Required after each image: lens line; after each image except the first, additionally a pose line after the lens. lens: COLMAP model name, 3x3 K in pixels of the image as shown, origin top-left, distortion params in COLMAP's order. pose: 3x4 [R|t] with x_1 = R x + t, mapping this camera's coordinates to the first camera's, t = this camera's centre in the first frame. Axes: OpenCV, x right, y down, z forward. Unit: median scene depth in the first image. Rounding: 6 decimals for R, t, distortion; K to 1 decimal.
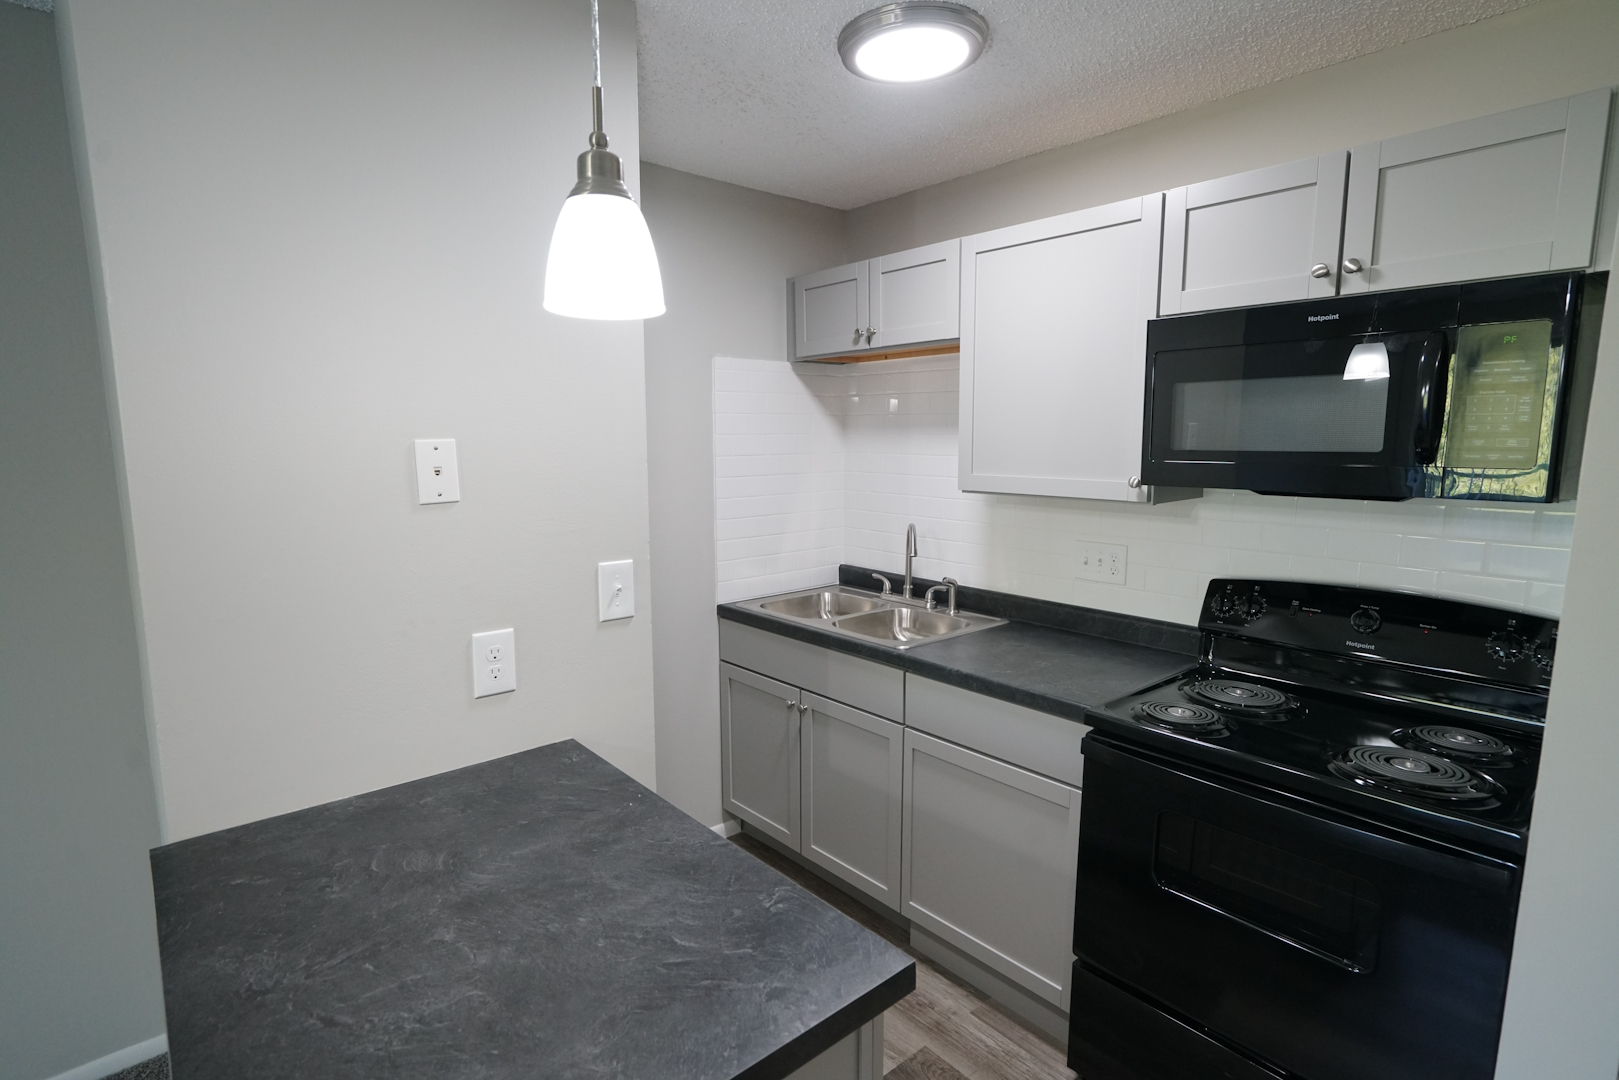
lens RADIAL K [[807.5, 0, 810.6], [0, 807.5, 545.1], [0, 0, 1]] dist [0.000314, 0.000800]
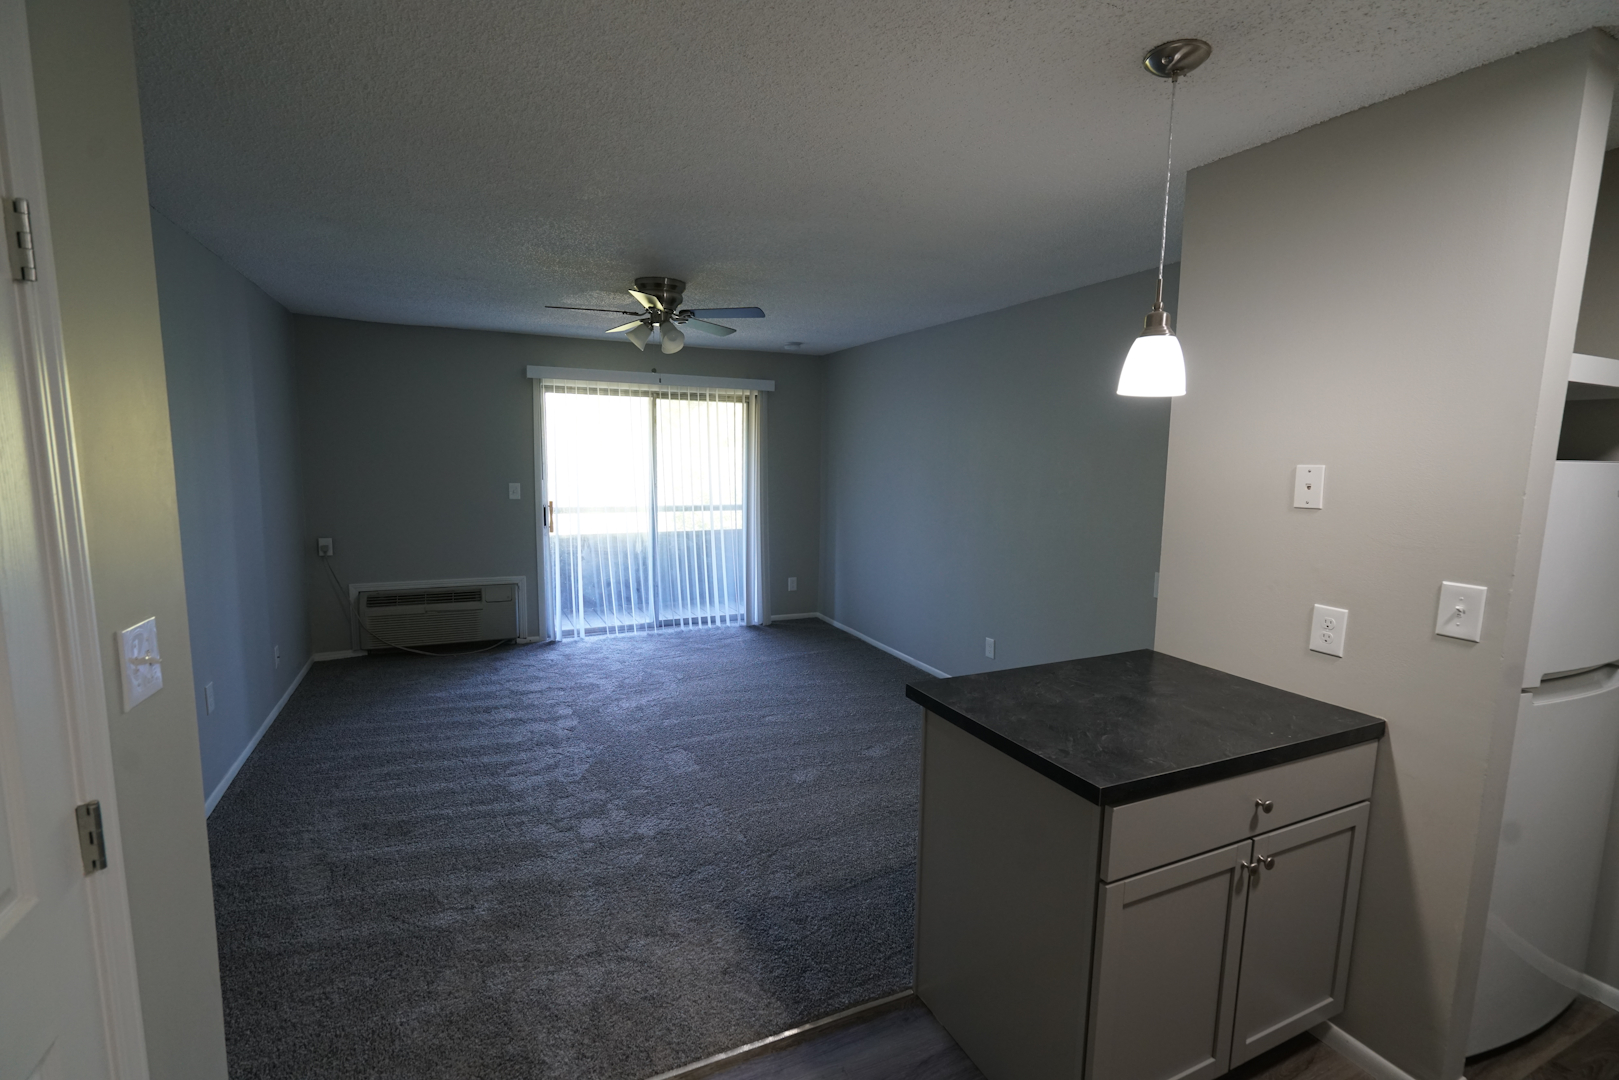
lens RADIAL K [[723.1, 0, 805.9], [0, 723.1, 541.9], [0, 0, 1]] dist [0.000725, -0.000037]
pose [[-0.279796, 0.115534, -0.953082, 0.690110], [-0.149262, 0.975427, 0.162061, -0.045308], [0.948385, 0.187603, -0.255676, 0.312517]]
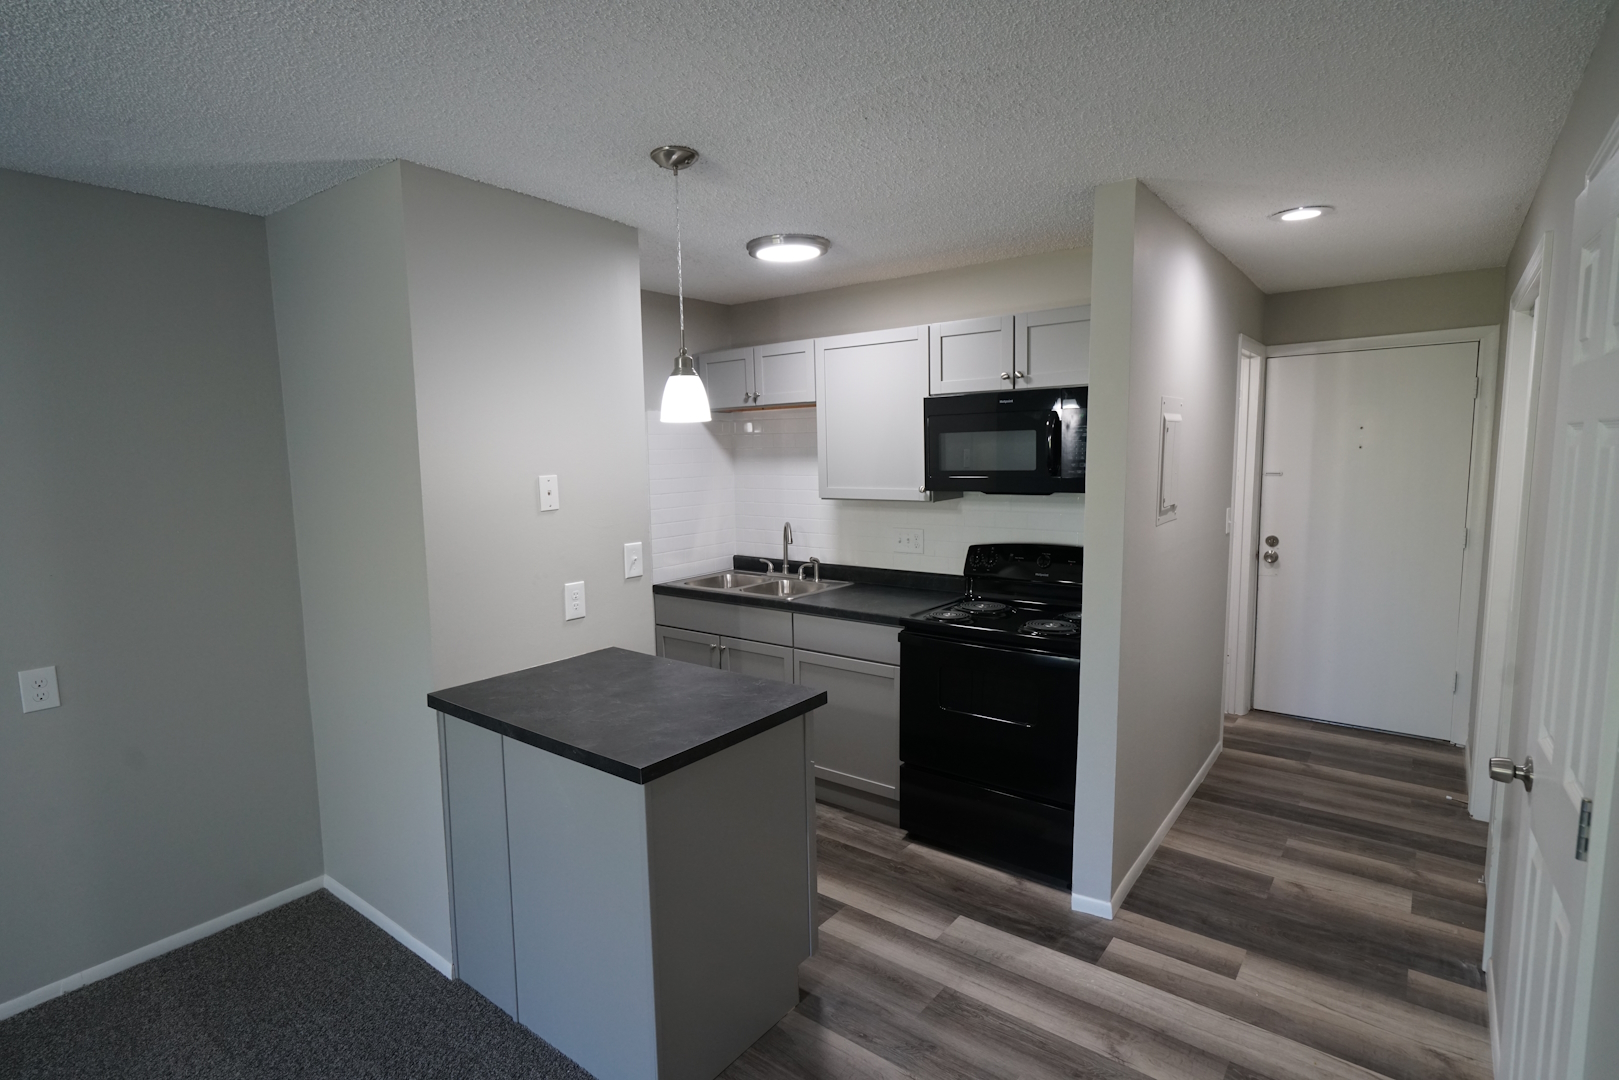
lens RADIAL K [[807.5, 0, 810.6], [0, 807.5, 545.1], [0, 0, 1]] dist [0.000314, 0.000800]
pose [[0.979748, -0.040608, 0.196075, -0.158674], [0.044809, 0.998850, -0.017031, 0.053762], [-0.195158, 0.025472, 0.980441, -0.581654]]
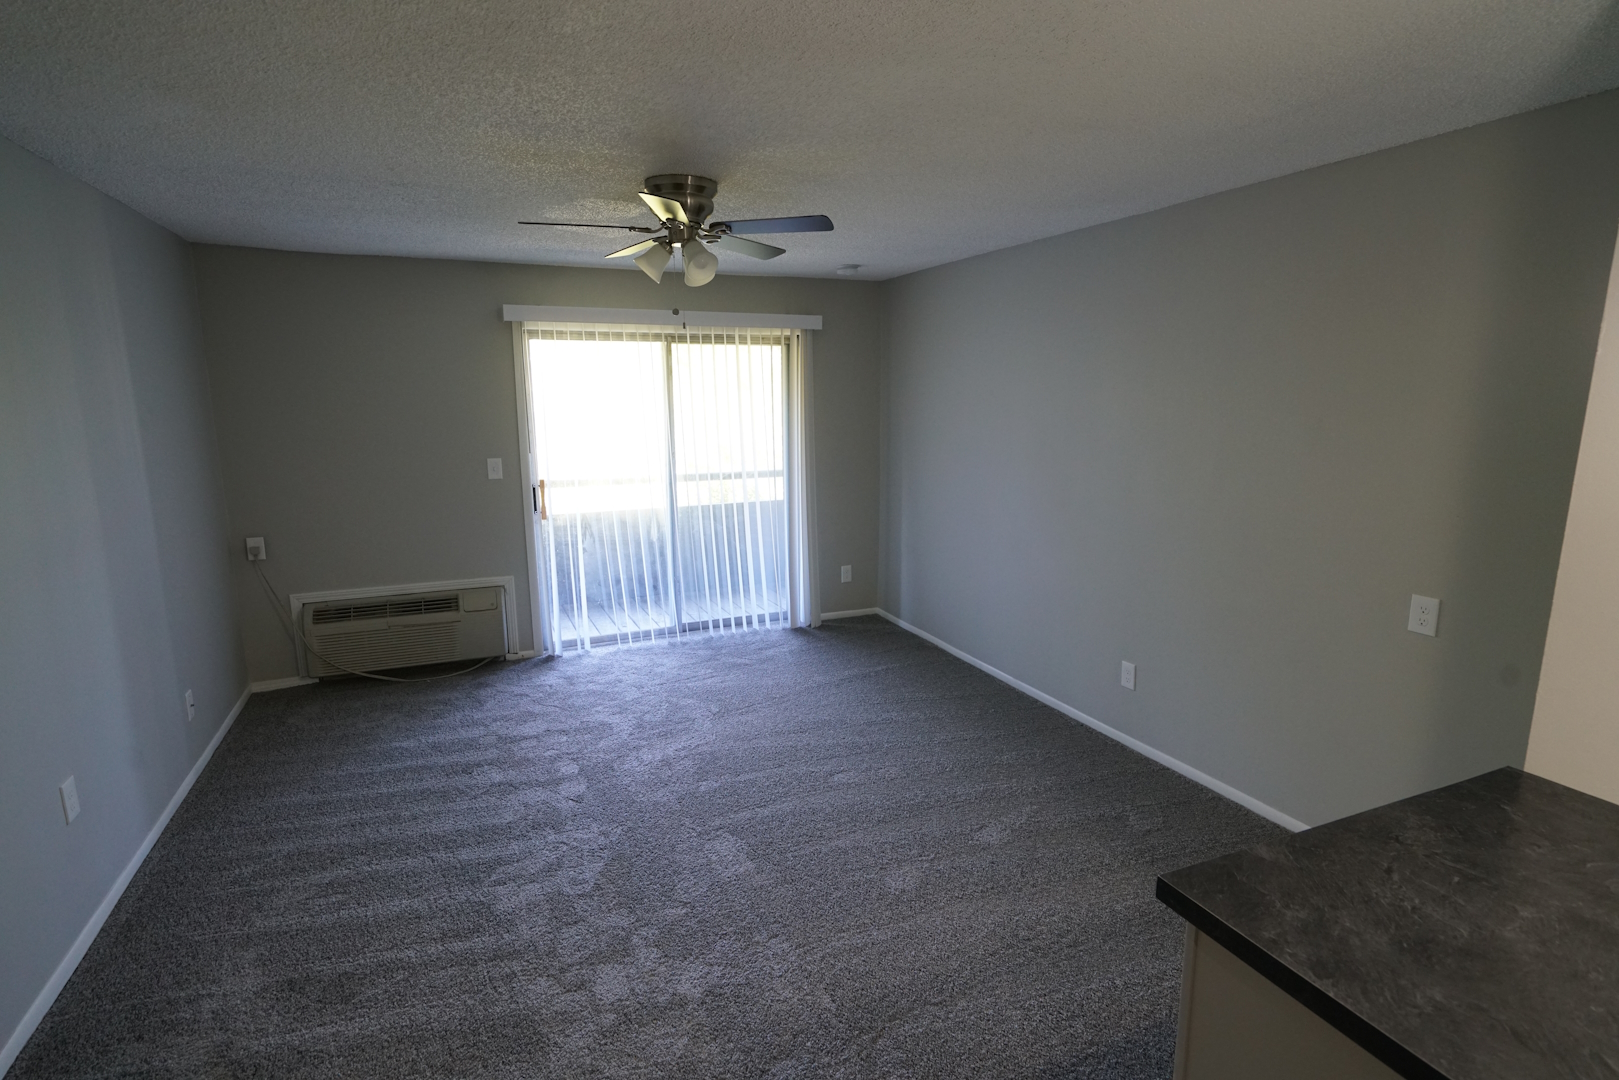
lens RADIAL K [[807.5, 0, 810.6], [0, 807.5, 545.1], [0, 0, 1]] dist [0.000314, 0.000800]
pose [[-0.302139, 0.183308, -0.935473, 0.385563], [-0.128159, 0.964617, 0.230411, -0.072569], [0.944610, 0.189505, -0.267956, 0.111604]]
